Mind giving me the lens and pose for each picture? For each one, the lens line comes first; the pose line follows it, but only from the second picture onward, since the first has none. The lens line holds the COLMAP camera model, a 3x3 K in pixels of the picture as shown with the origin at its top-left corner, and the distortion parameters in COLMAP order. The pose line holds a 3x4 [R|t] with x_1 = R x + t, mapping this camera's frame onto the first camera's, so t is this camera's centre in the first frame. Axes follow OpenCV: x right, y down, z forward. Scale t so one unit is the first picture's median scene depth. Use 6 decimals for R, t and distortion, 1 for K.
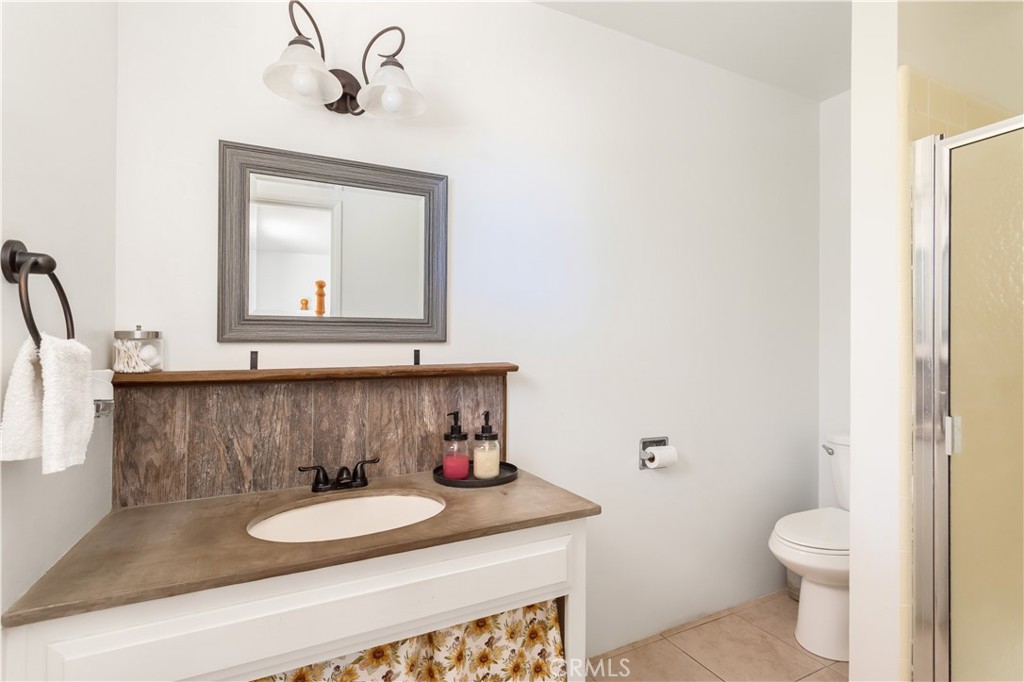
lens RADIAL K [[486.3, 0, 511.1], [0, 486.3, 338.3], [0, 0, 1]] dist [-0.004554, 0.000531]
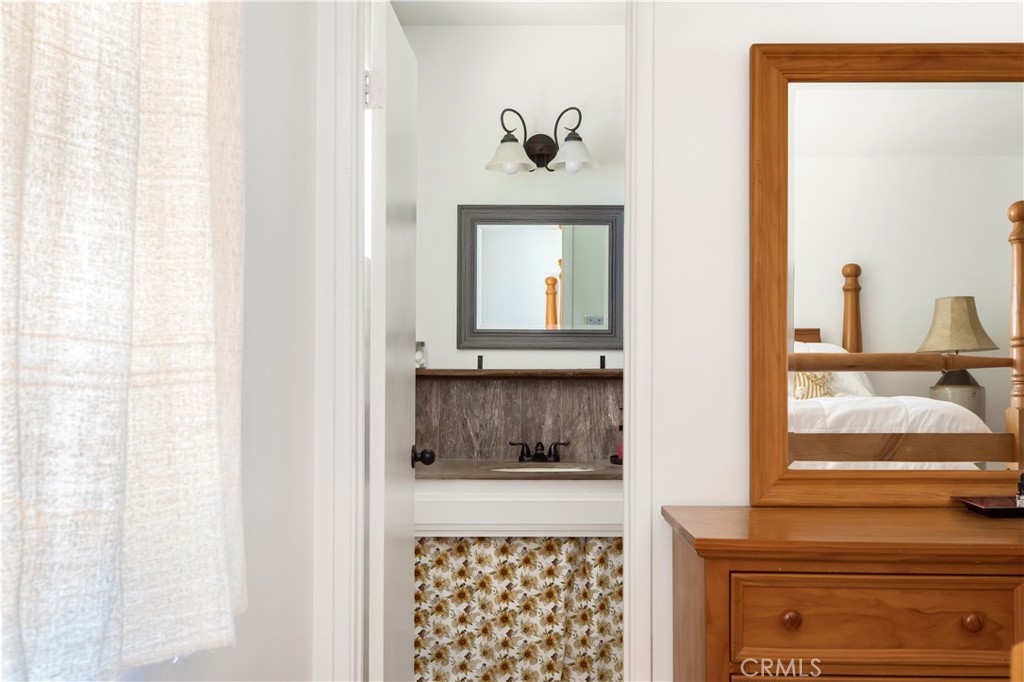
lens RADIAL K [[1180.6, 0, 512.0], [0, 1180.6, 341.0], [0, 0, 1]] dist [0.002801, 0.001181]
pose [[0.895286, 0.001909, -0.445488, 1.002471], [0.001318, 0.999975, 0.006933, -0.036485], [0.445490, -0.006794, 0.895261, -1.881055]]
